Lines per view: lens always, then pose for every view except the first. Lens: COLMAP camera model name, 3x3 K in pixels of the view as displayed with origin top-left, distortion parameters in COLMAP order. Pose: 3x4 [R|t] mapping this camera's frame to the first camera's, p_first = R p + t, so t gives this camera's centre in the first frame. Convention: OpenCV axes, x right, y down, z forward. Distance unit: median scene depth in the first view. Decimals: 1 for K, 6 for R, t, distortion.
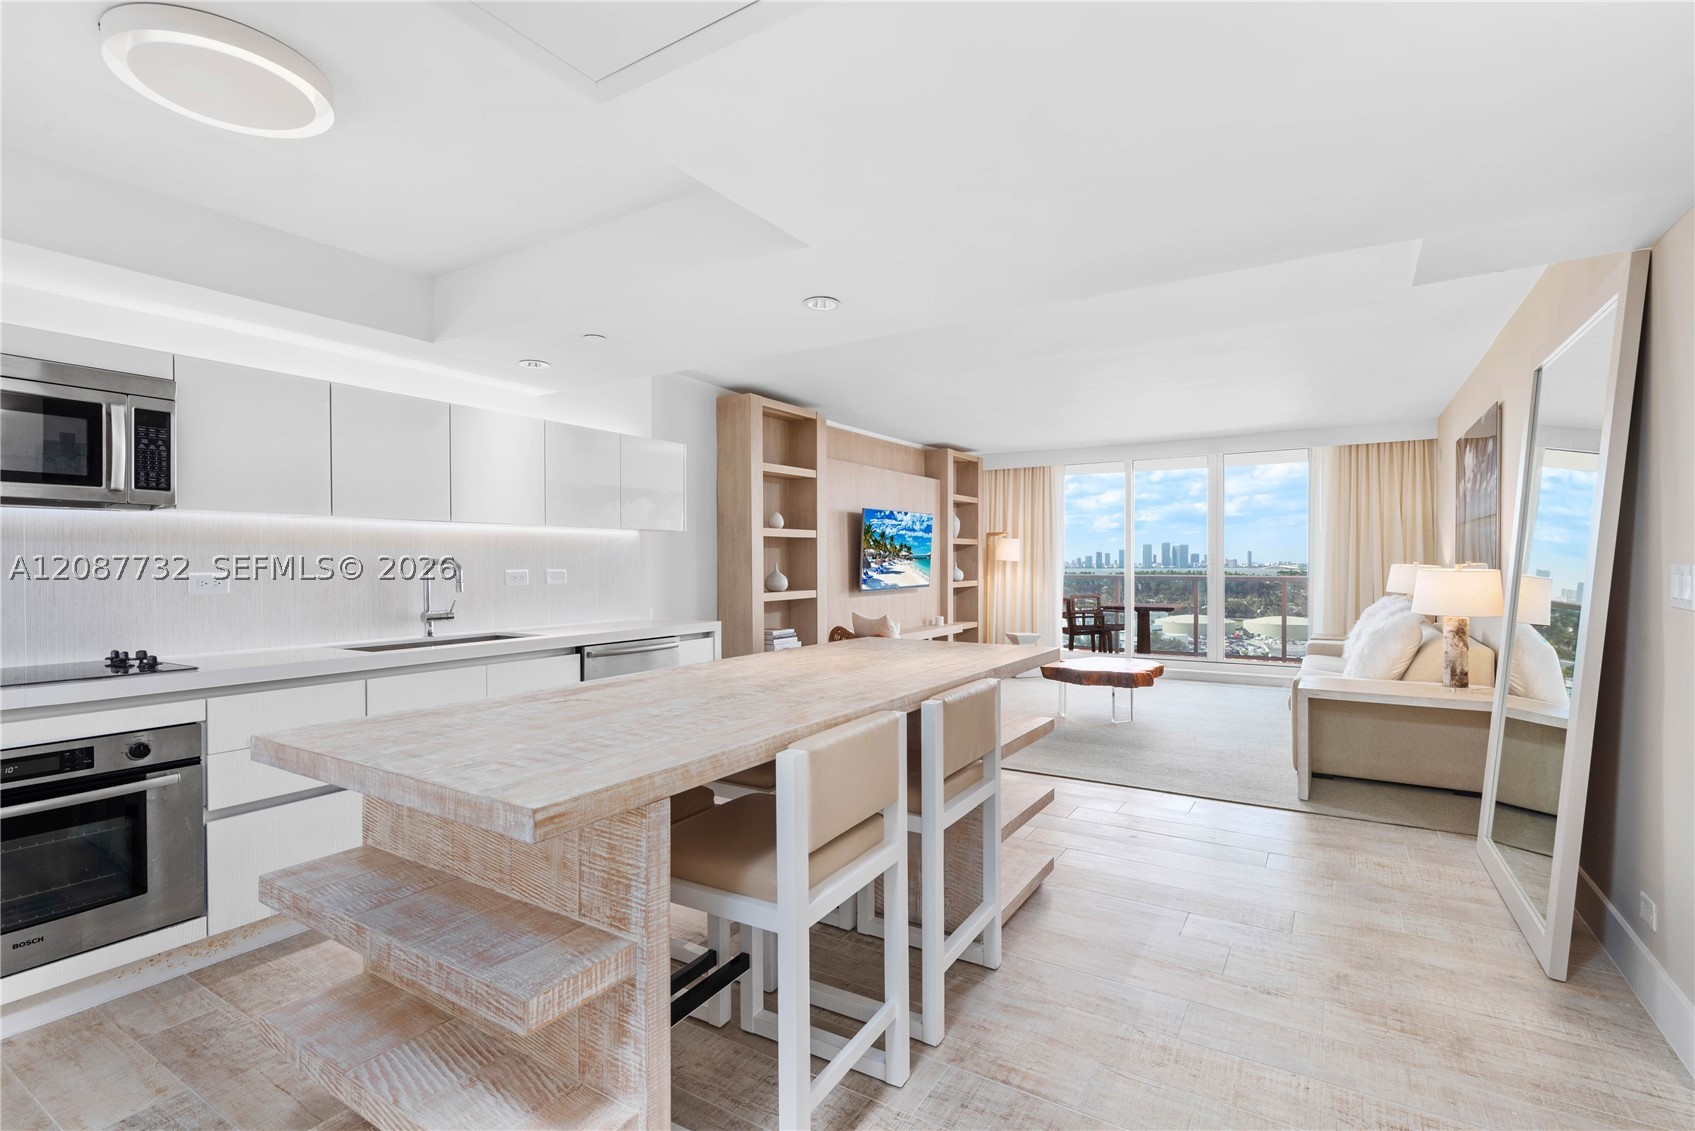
lens RADIAL K [[814.1, 0, 844.6], [0, 814.1, 568.7], [0, 0, 1]] dist [0.003802, 0.000257]
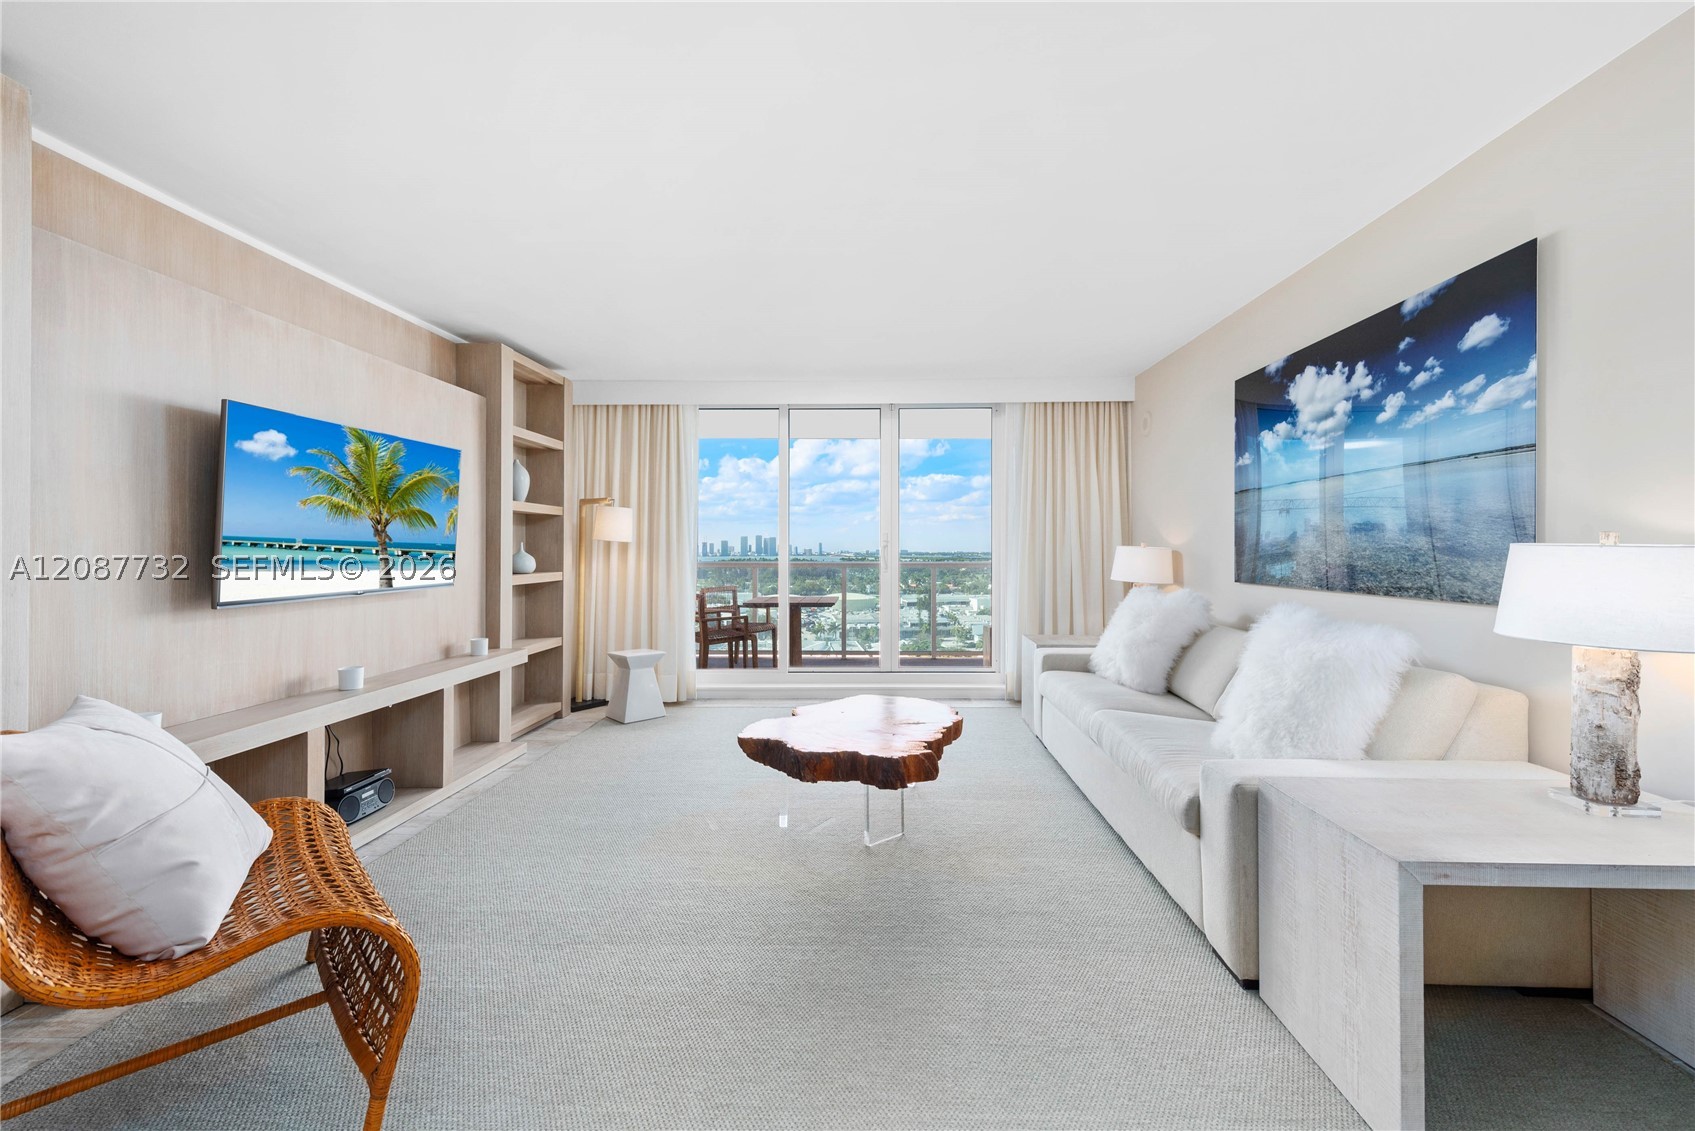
lens RADIAL K [[683.3, 0, 870.7], [0, 683.3, 546.3], [0, 0, 1]] dist [0.009642, -0.000610]
pose [[0.855046, 0.004161, 0.518536, 0.092254], [0.004041, 0.999884, -0.014686, 0.003323], [-0.518537, 0.014653, 0.854930, 0.421224]]
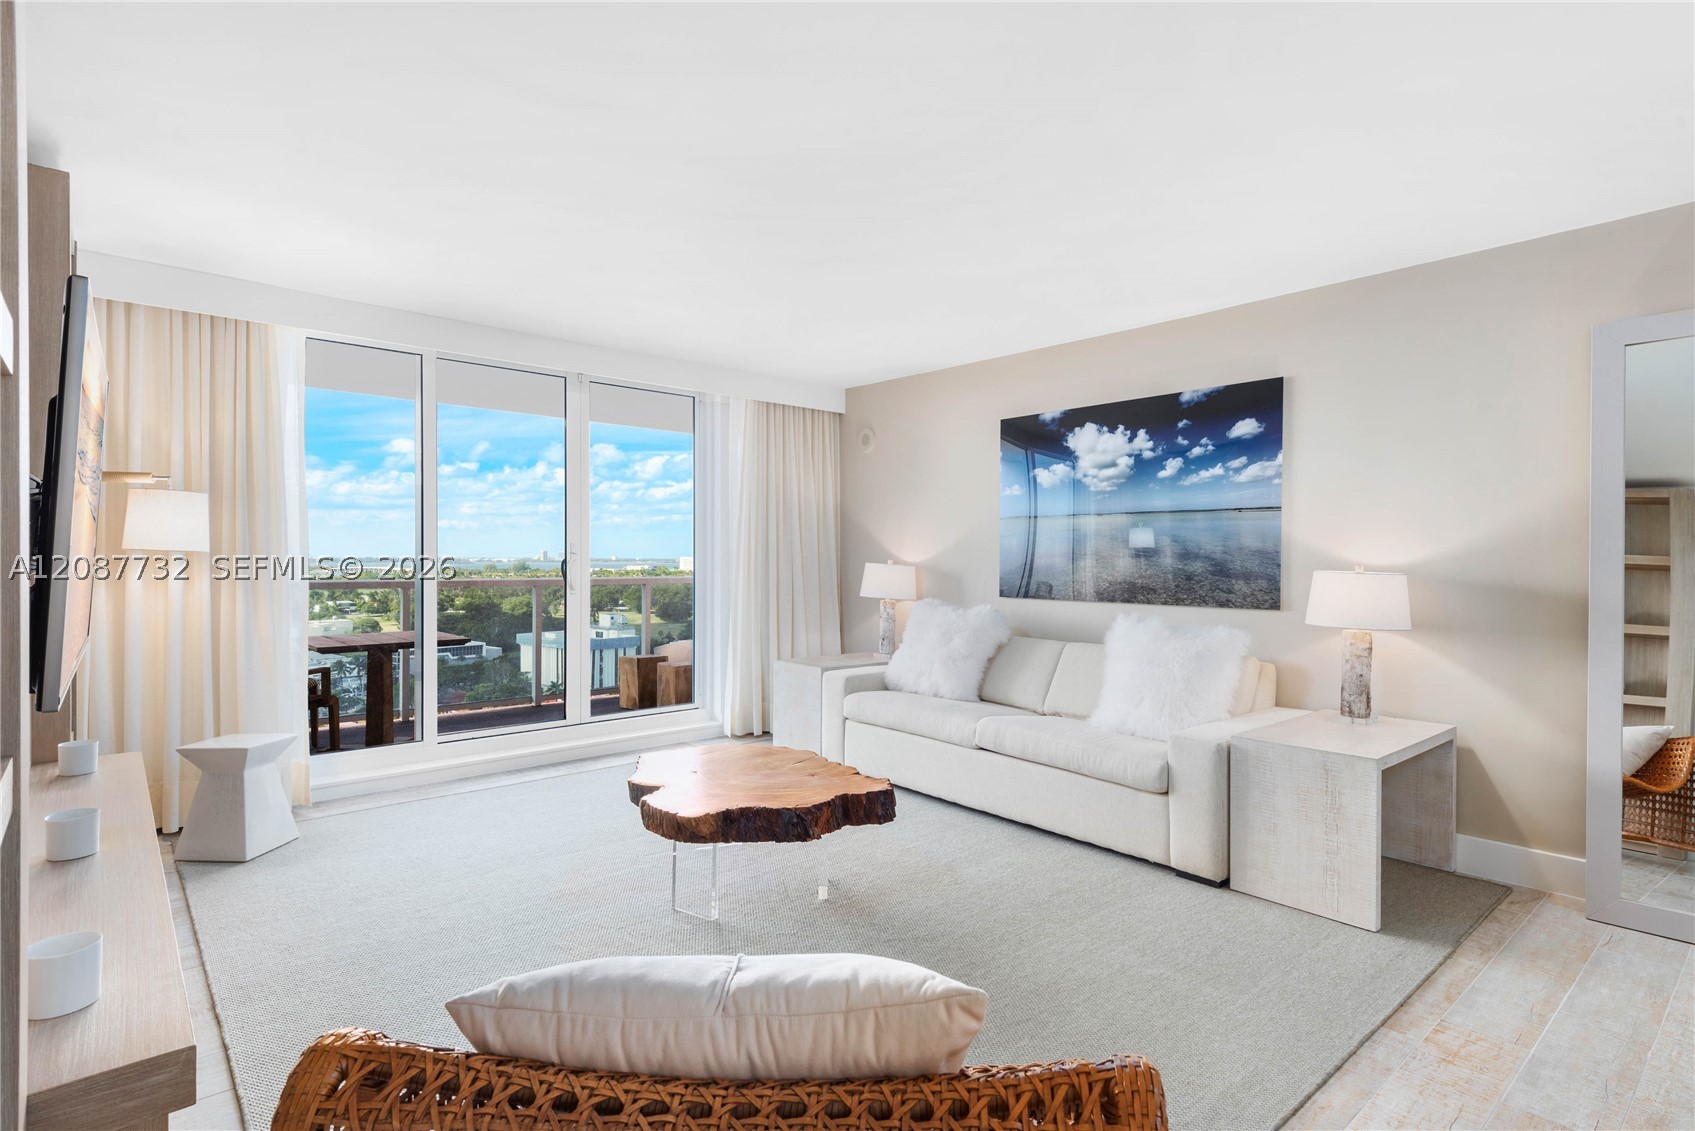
lens RADIAL K [[862.4, 0, 852.5], [0, 862.4, 570.8], [0, 0, 1]] dist [0.006092, 0.000642]
pose [[0.263470, -0.009980, 0.964616, -0.106709], [0.001771, 0.999950, 0.009862, -0.004504], [-0.964666, -0.000890, 0.263475, 0.605765]]
